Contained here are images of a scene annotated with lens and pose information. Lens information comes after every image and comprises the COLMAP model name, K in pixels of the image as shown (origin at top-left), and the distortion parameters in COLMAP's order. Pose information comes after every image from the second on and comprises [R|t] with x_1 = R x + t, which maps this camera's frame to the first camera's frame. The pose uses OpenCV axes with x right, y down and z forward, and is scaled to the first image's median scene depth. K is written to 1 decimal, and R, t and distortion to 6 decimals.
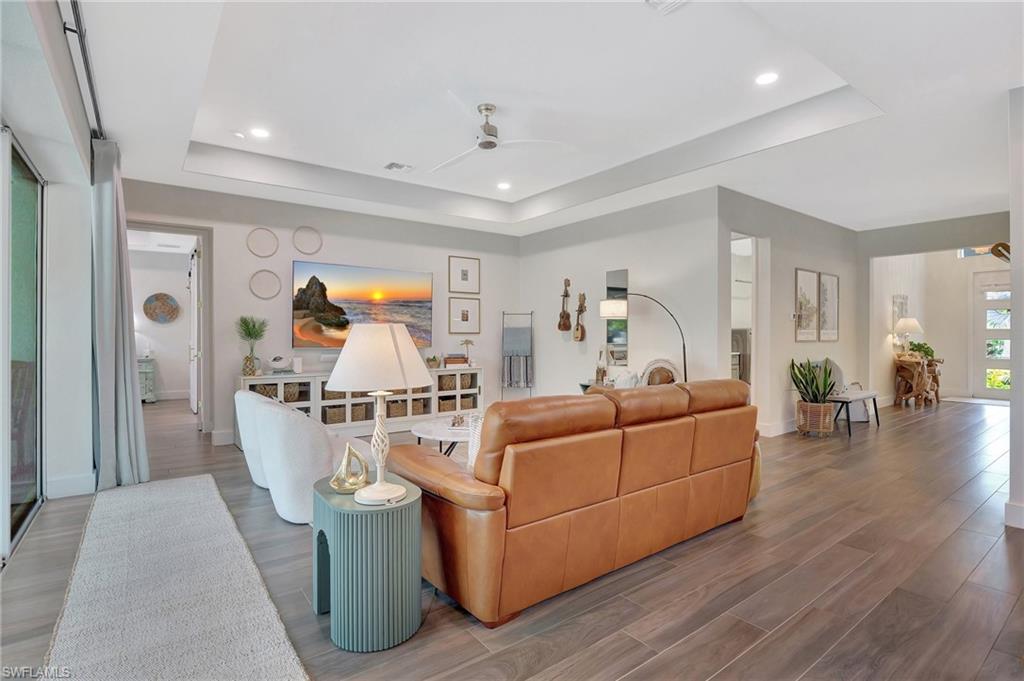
lens RADIAL K [[494.3, 0, 509.8], [0, 494.3, 339.3], [0, 0, 1]] dist [-0.019106, -0.000935]
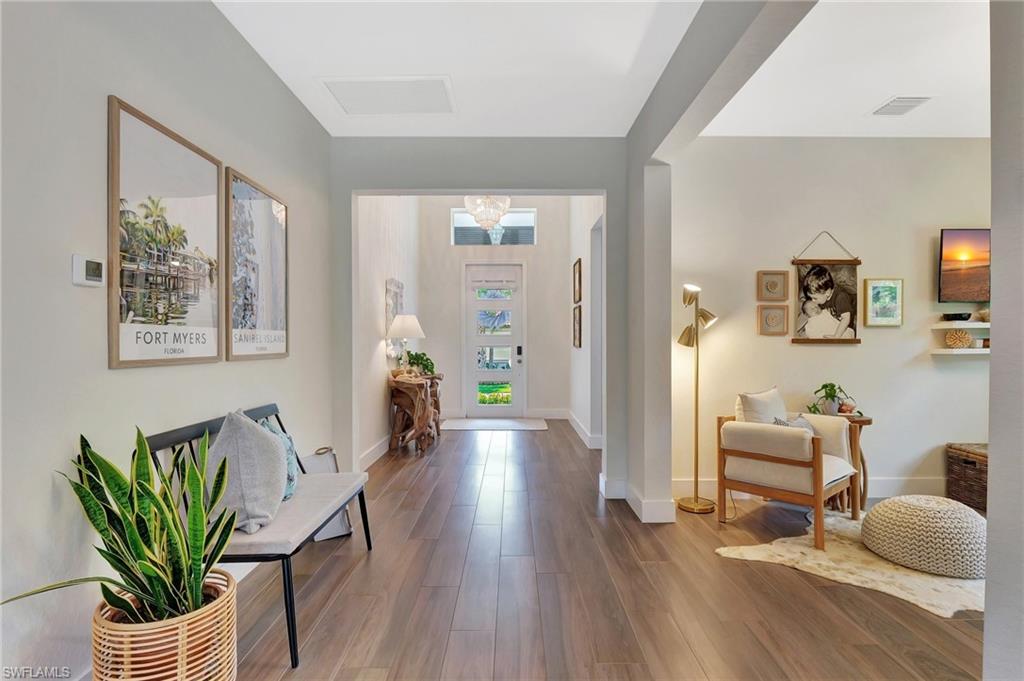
lens RADIAL K [[500.1, 0, 512.0], [0, 500.1, 340.5], [0, 0, 1]] dist [-0.018091, -0.000733]
pose [[0.597725, -0.001925, 0.801699, 0.466476], [0.010480, 0.999930, -0.005413, -0.005955], [-0.801633, 0.011638, 0.597704, 0.619852]]
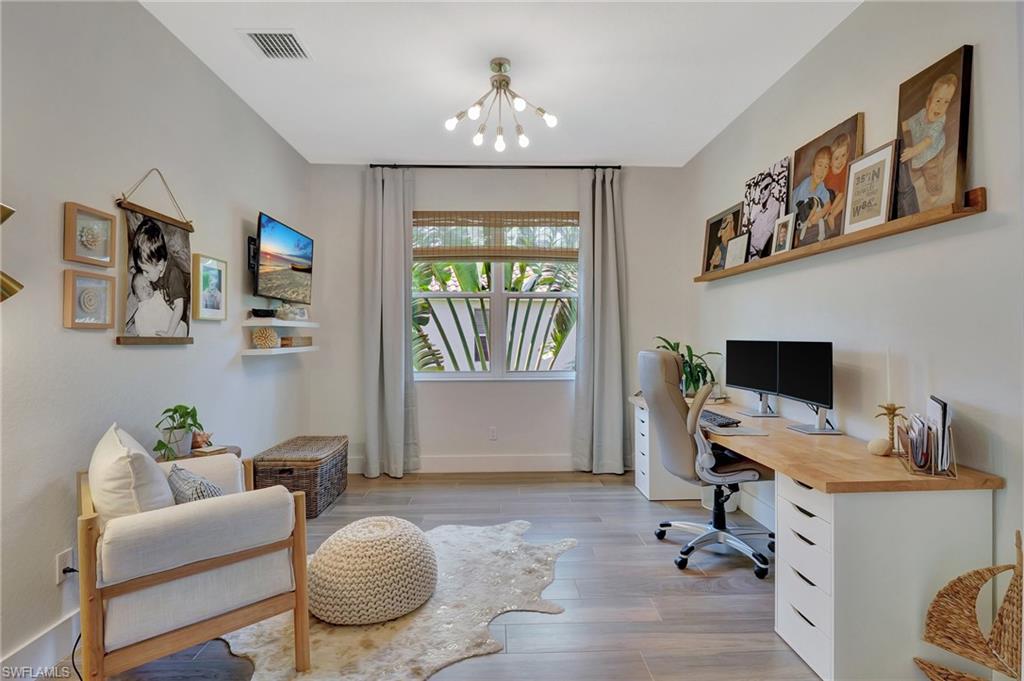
lens RADIAL K [[492.6, 0, 511.0], [0, 492.6, 340.2], [0, 0, 1]] dist [-0.016861, -0.001339]
pose [[-0.817764, -0.002258, 0.575549, 0.724845], [0.005743, 0.999910, 0.012084, -0.007814], [-0.575525, 0.013187, -0.817678, 0.816909]]
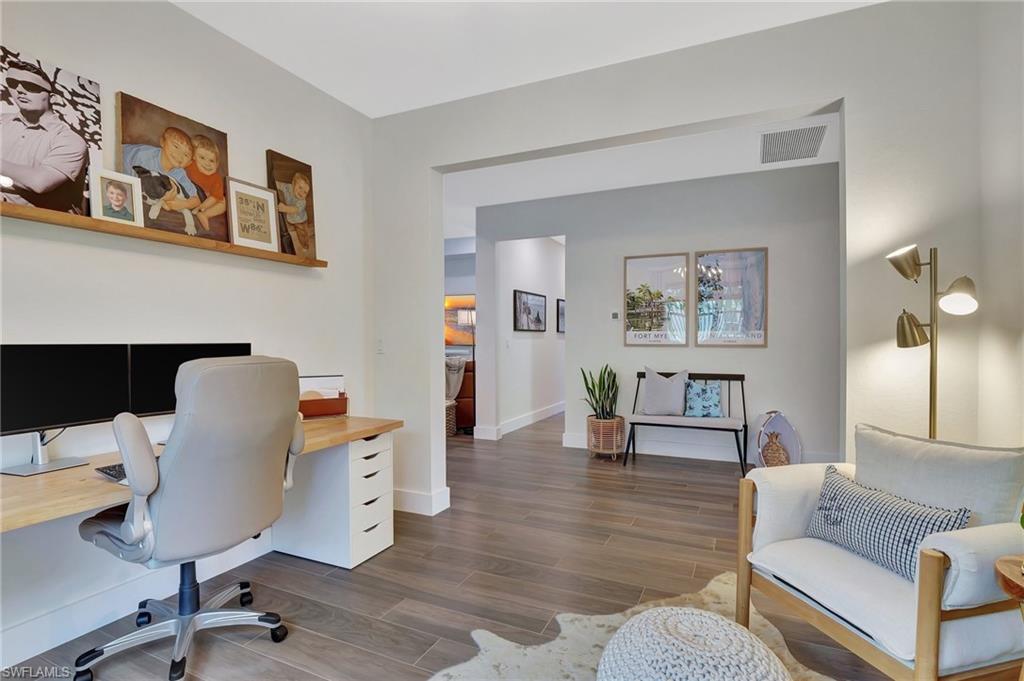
lens RADIAL K [[507.6, 0, 500.3], [0, 507.6, 336.0], [0, 0, 1]] dist [-0.004226, -0.001077]
pose [[0.457091, -0.000587, -0.889420, 1.176265], [-0.007739, 0.999959, -0.004637, -0.005791], [0.889386, 0.009003, 0.457068, 0.397023]]
